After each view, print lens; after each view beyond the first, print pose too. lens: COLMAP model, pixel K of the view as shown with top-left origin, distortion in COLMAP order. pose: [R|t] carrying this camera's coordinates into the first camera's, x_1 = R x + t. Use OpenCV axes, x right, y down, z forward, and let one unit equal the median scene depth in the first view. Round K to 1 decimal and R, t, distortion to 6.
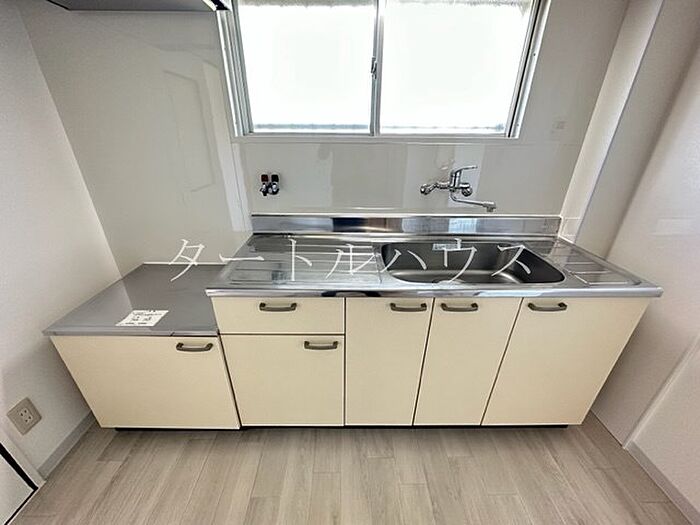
lens RADIAL K [[278.9, 0, 348.7], [0, 278.9, 261.2], [0, 0, 1]] dist [-0.001454, -0.000185]
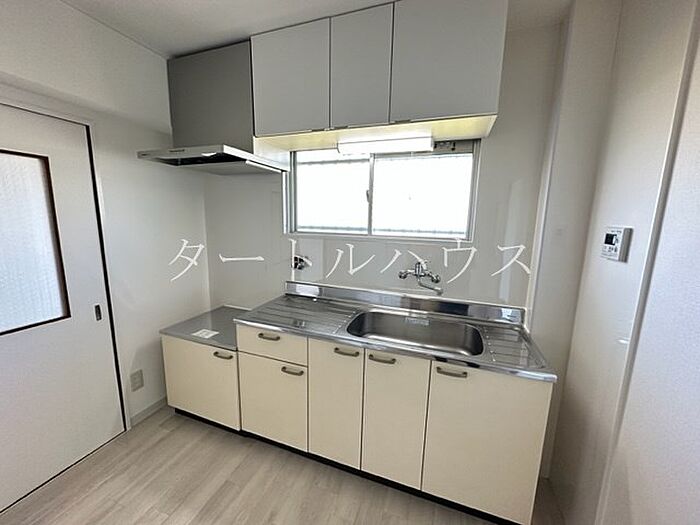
lens RADIAL K [[278.9, 0, 348.5], [0, 278.9, 260.8], [0, 0, 1]] dist [-0.001454, -0.000185]
pose [[0.936186, 0.067972, -0.344871, 0.558293], [-0.162163, 0.953996, -0.252179, 0.063320], [0.311864, 0.292012, 0.904140, -0.338326]]
